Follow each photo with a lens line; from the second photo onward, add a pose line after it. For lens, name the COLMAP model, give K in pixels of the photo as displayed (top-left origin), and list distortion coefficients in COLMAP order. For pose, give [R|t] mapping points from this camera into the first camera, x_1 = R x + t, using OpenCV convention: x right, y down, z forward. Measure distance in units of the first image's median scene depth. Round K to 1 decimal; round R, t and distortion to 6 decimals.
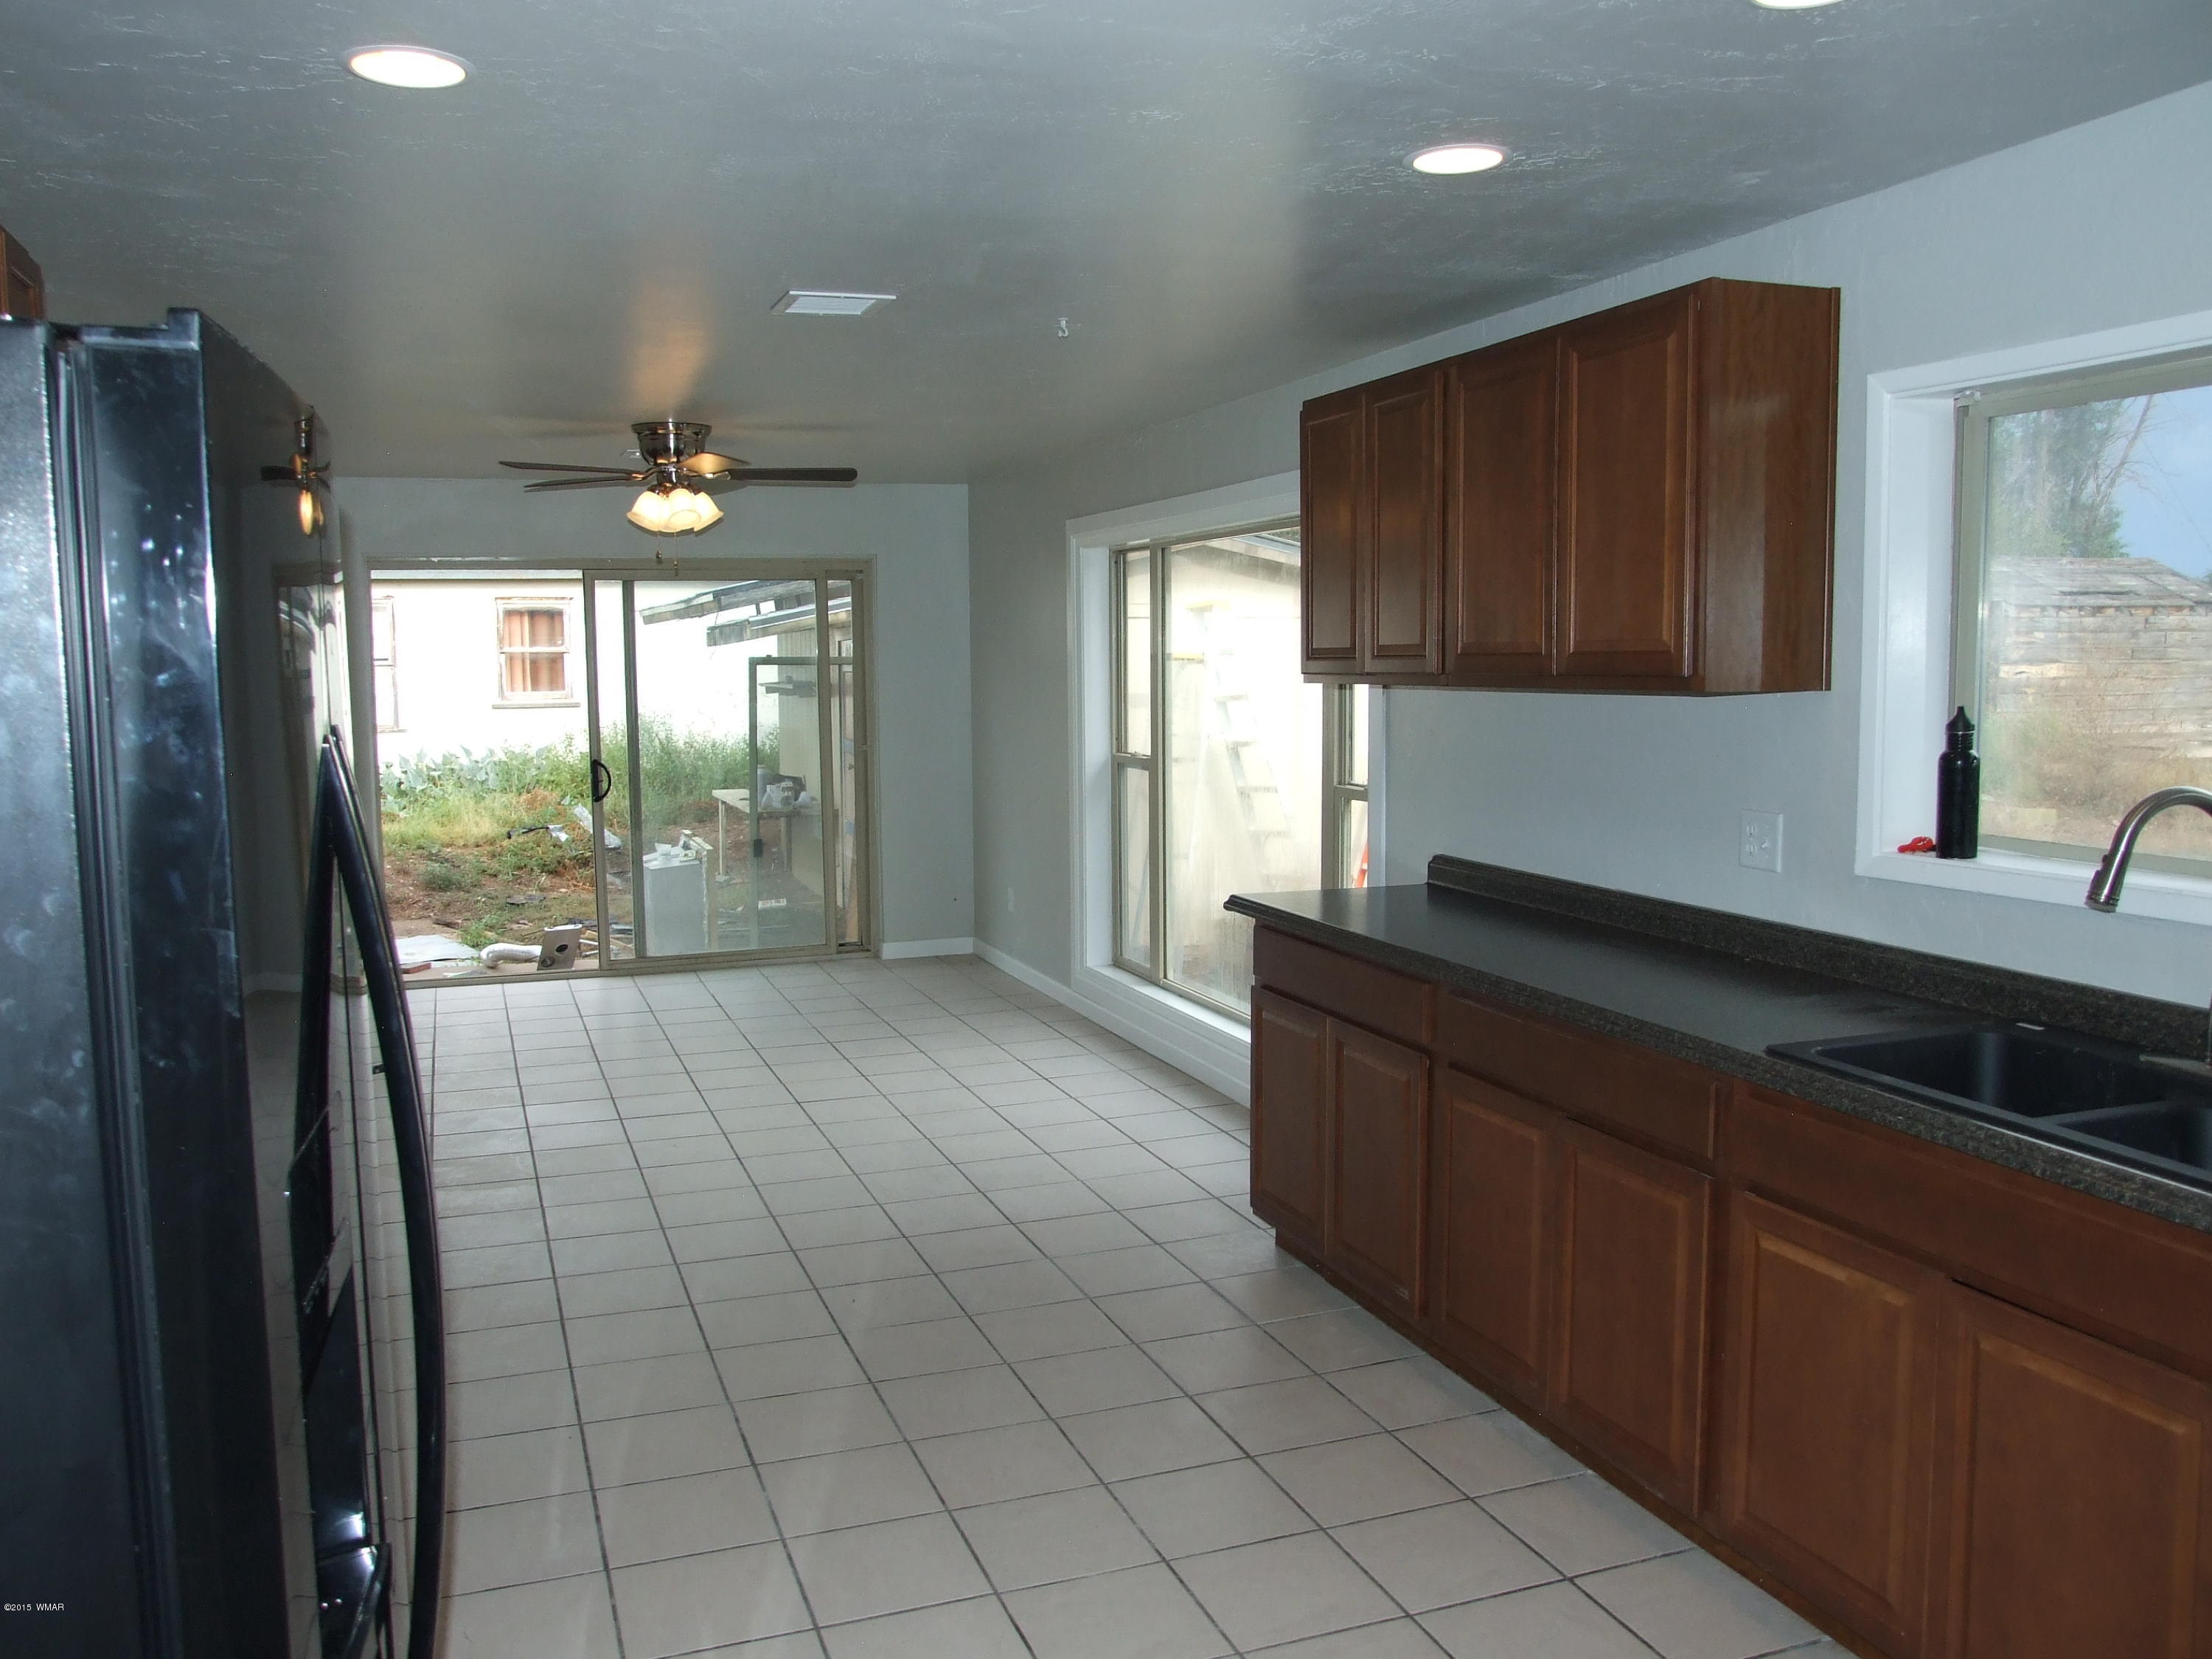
lens RADIAL K [[1745.4, 0, 1087.5], [0, 1745.4, 830.8], [0, 0, 1]] dist [-0.057817, 0.042217]
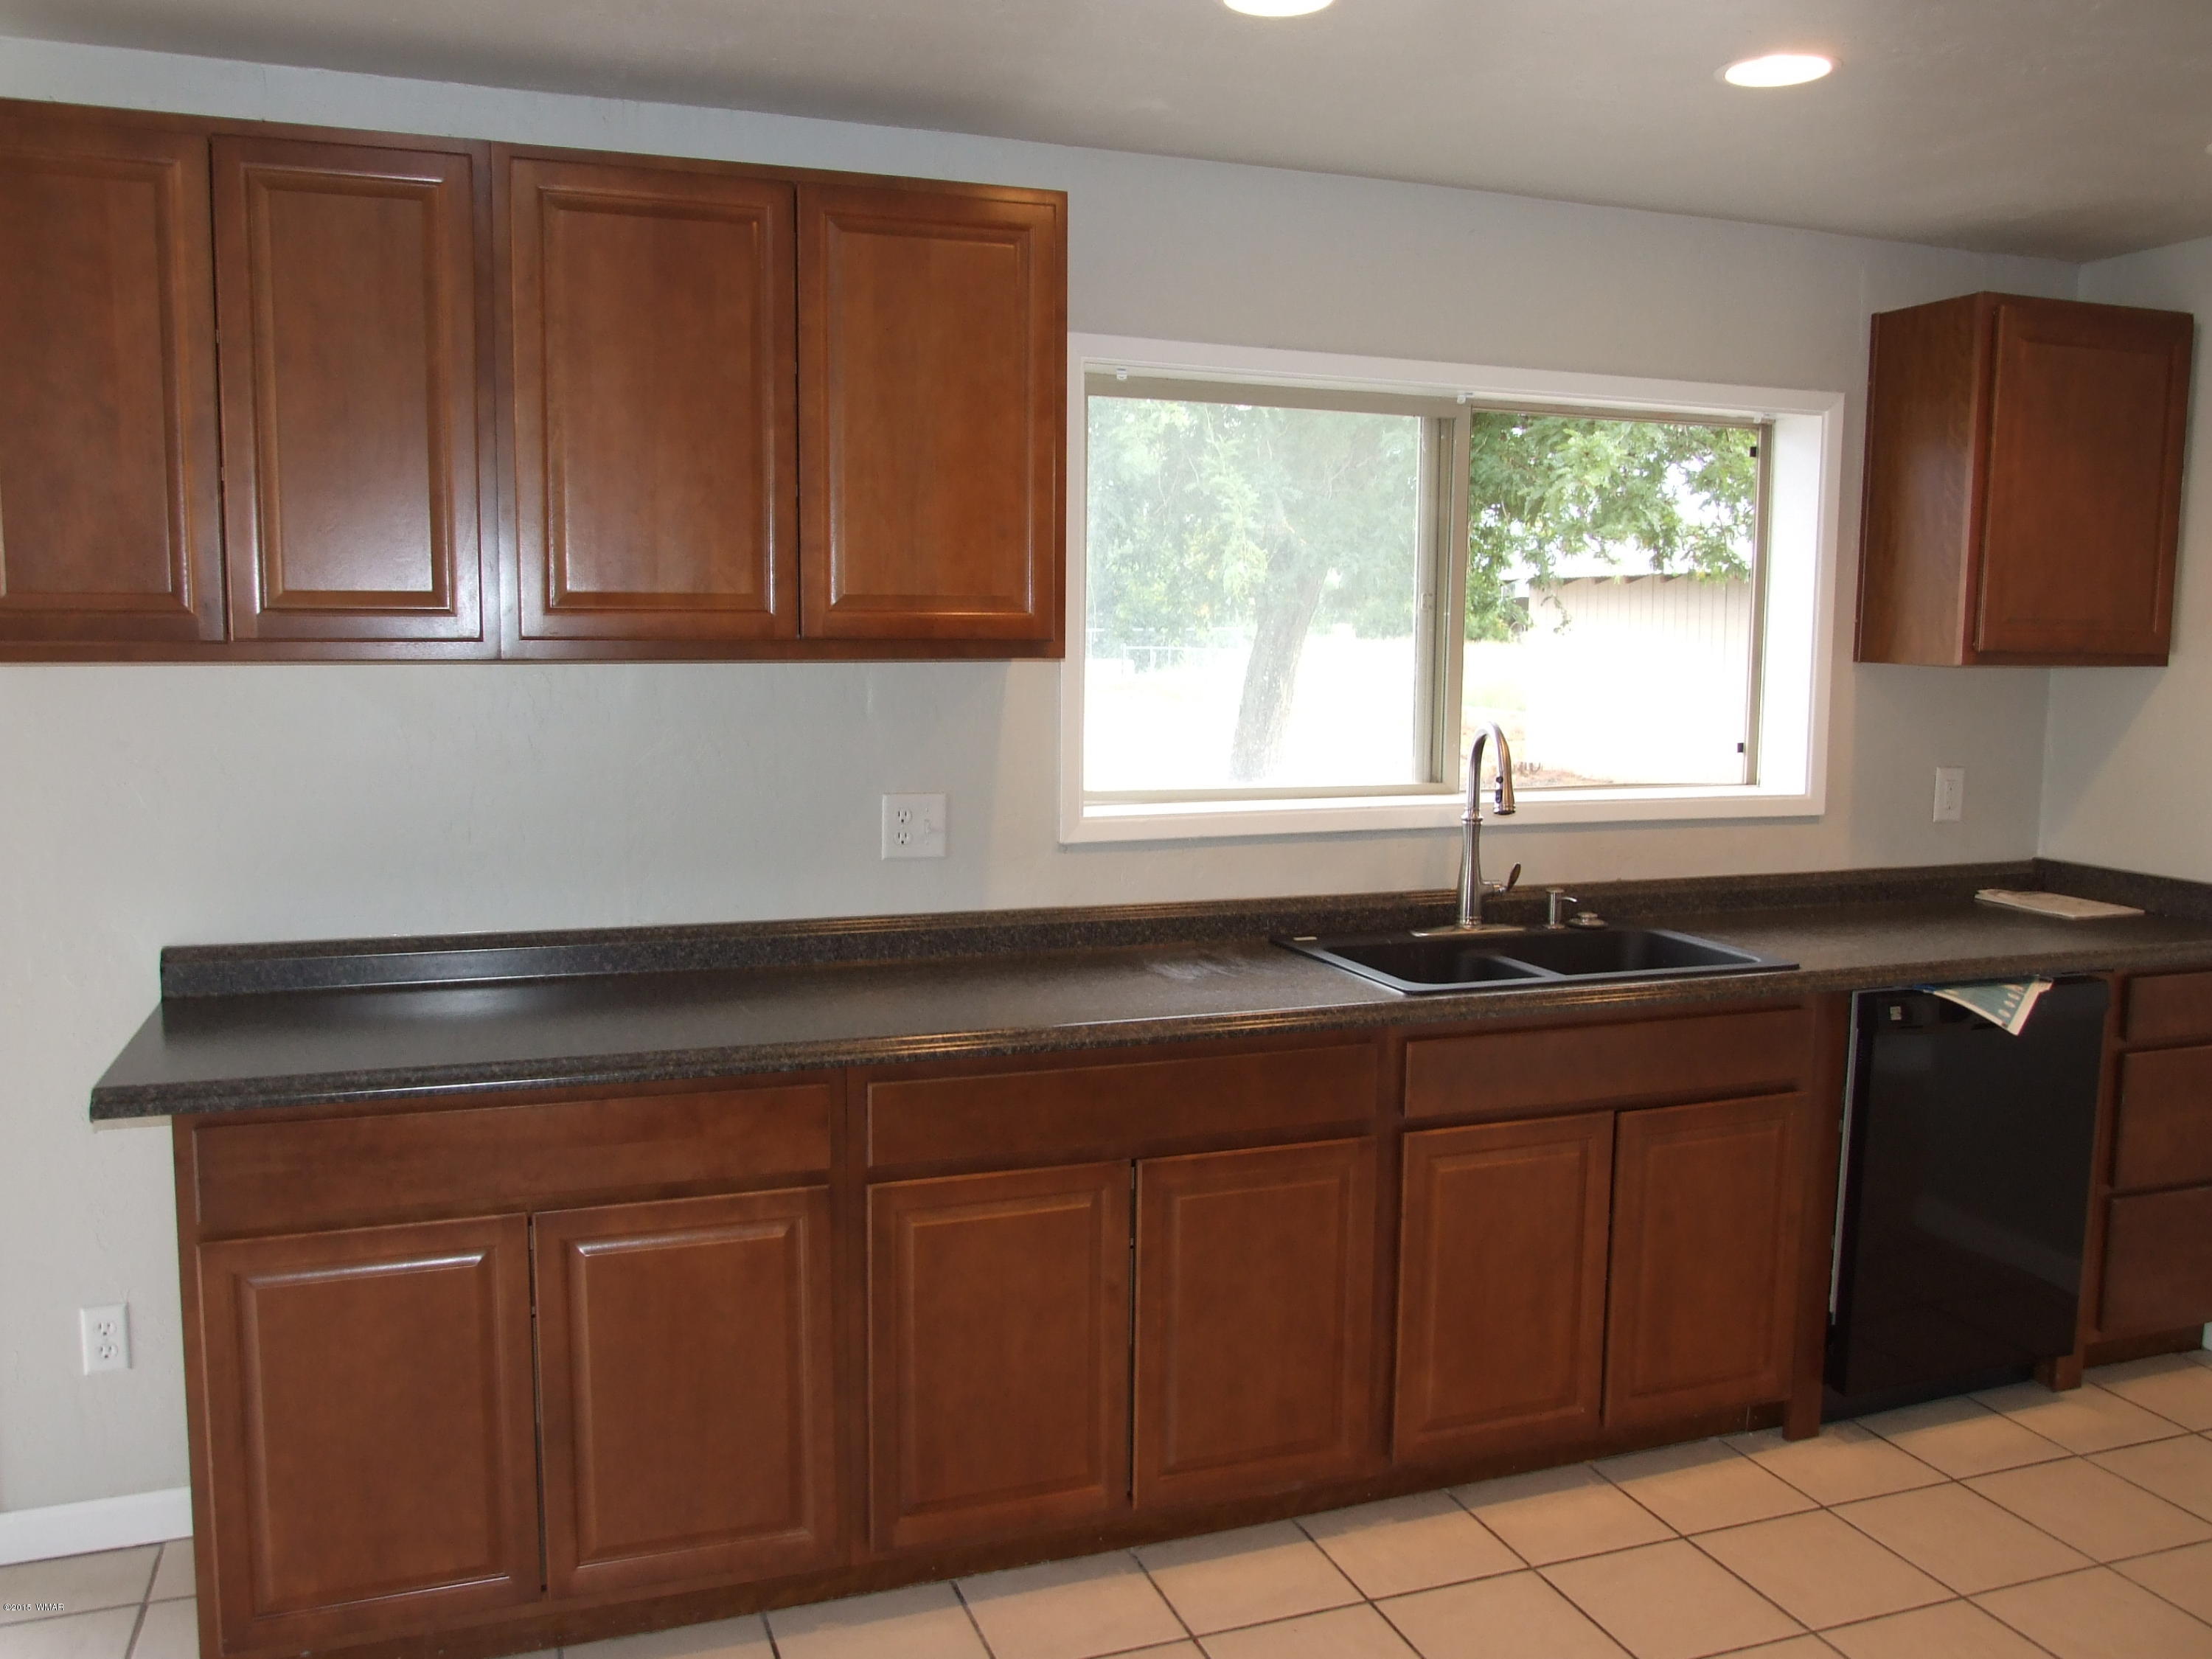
lens RADIAL K [[1745.4, 0, 1087.5], [0, 1745.4, 830.8], [0, 0, 1]] dist [-0.057817, 0.042217]
pose [[0.005397, -0.103437, 0.994621, -0.517058], [0.093907, 0.990293, 0.102477, -0.078111], [-0.995566, 0.092848, 0.015058, 0.927715]]
